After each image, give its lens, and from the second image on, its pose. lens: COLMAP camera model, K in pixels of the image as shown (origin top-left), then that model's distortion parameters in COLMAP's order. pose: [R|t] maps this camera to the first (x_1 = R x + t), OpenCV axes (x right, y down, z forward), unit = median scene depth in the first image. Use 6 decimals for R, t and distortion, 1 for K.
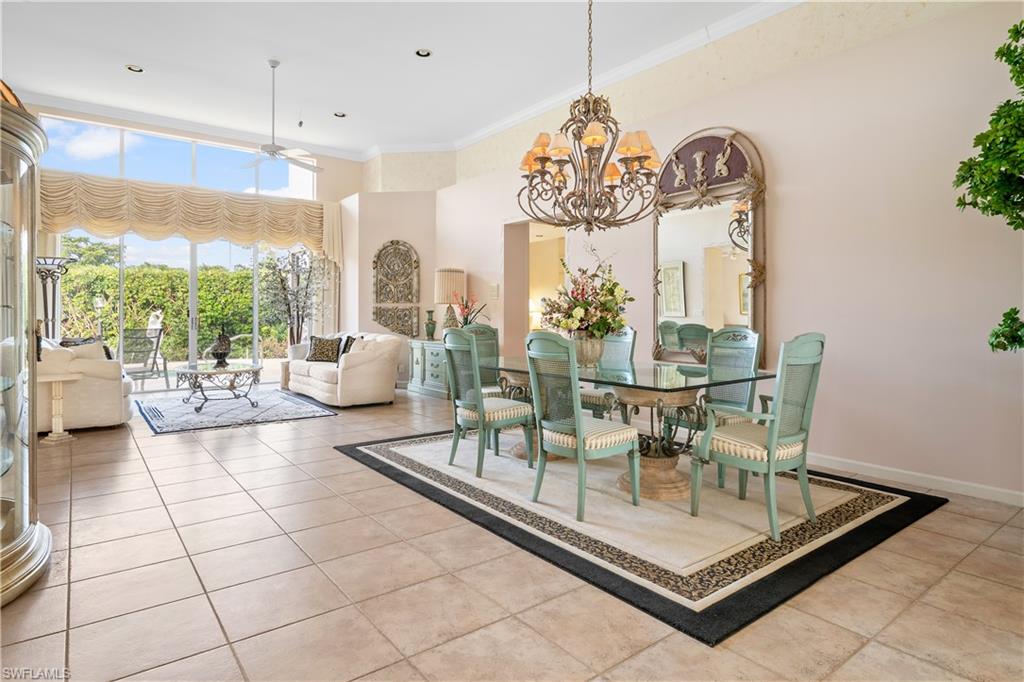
lens RADIAL K [[565.4, 0, 513.1], [0, 565.4, 312.1], [0, 0, 1]] dist [-0.001157, 0.000169]
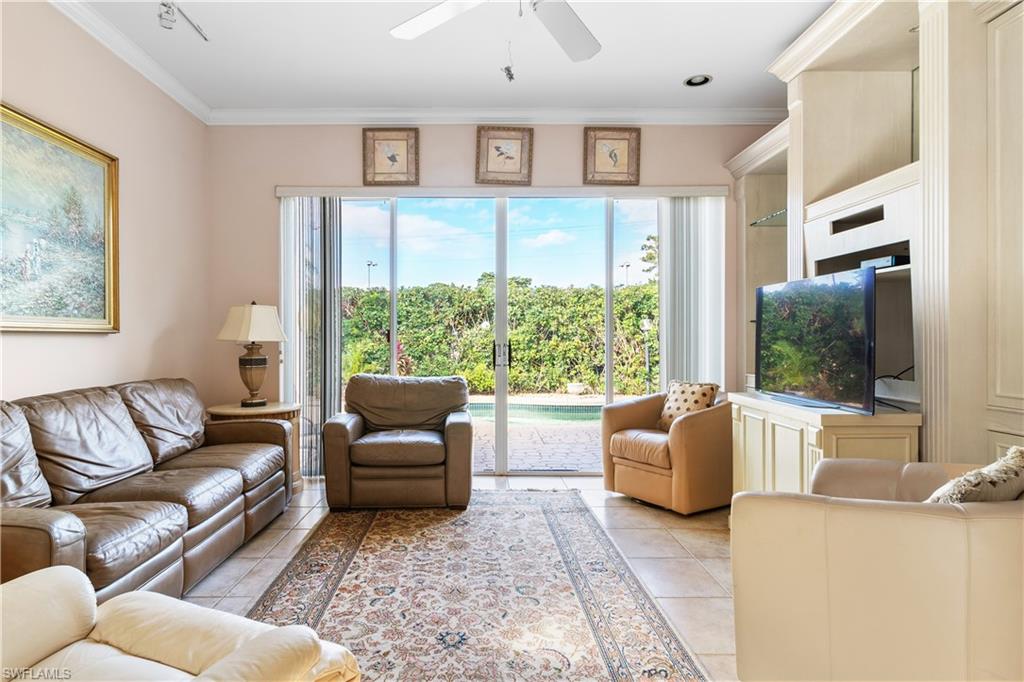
lens RADIAL K [[567.7, 0, 485.9], [0, 567.7, 344.0], [0, 0, 1]] dist [0.000324, 0.000628]
pose [[0.795999, 0.002738, -0.605291, -0.718309], [0.007034, 0.999880, 0.013774, -0.000534], [0.605257, -0.015222, 0.795885, 0.238389]]
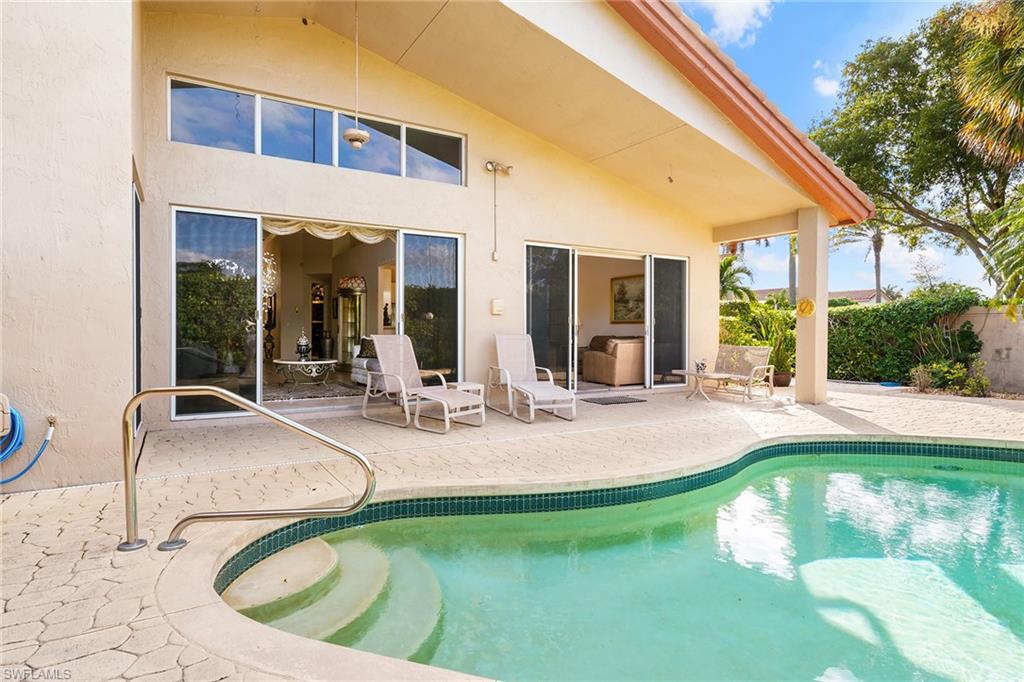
lens RADIAL K [[556.0, 0, 512.0], [0, 556.0, 341.0], [0, 0, 1]] dist [0.001558, 0.001182]
pose [[-0.993594, -0.005366, 0.112879, -0.988421], [-0.003805, 0.999894, 0.014043, 0.026677], [-0.112943, 0.013523, -0.993509, 1.966274]]
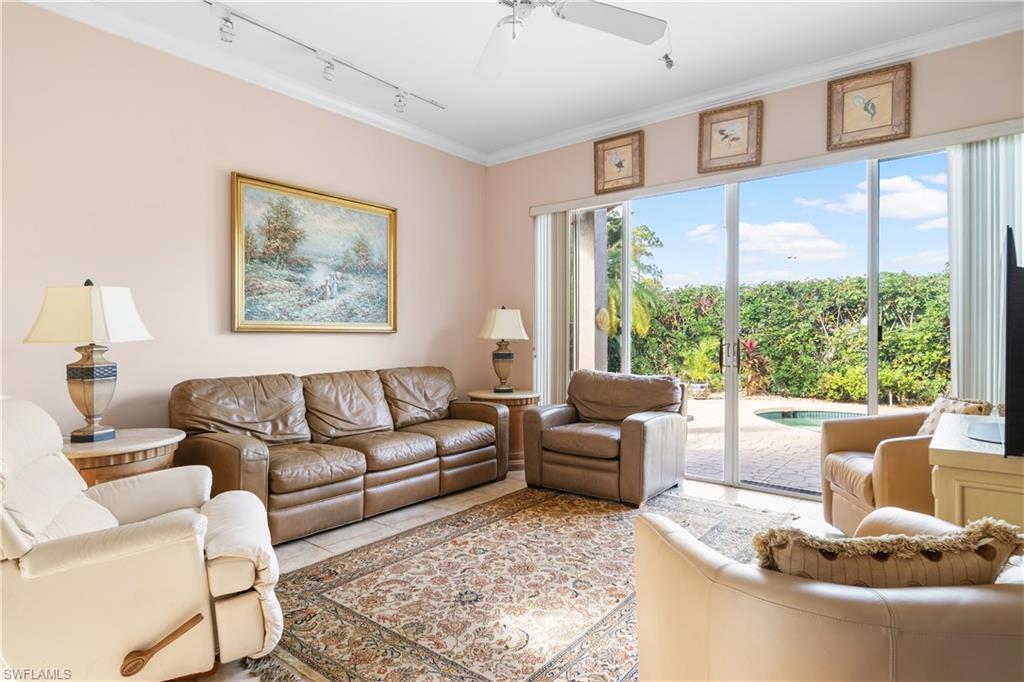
lens RADIAL K [[556.0, 0, 512.0], [0, 556.0, 341.0], [0, 0, 1]] dist [0.001558, 0.001182]
pose [[0.236044, 0.005329, -0.971728, -0.594275], [0.006626, 0.999953, 0.007093, 0.000611], [0.971720, -0.008113, 0.235998, 0.391481]]
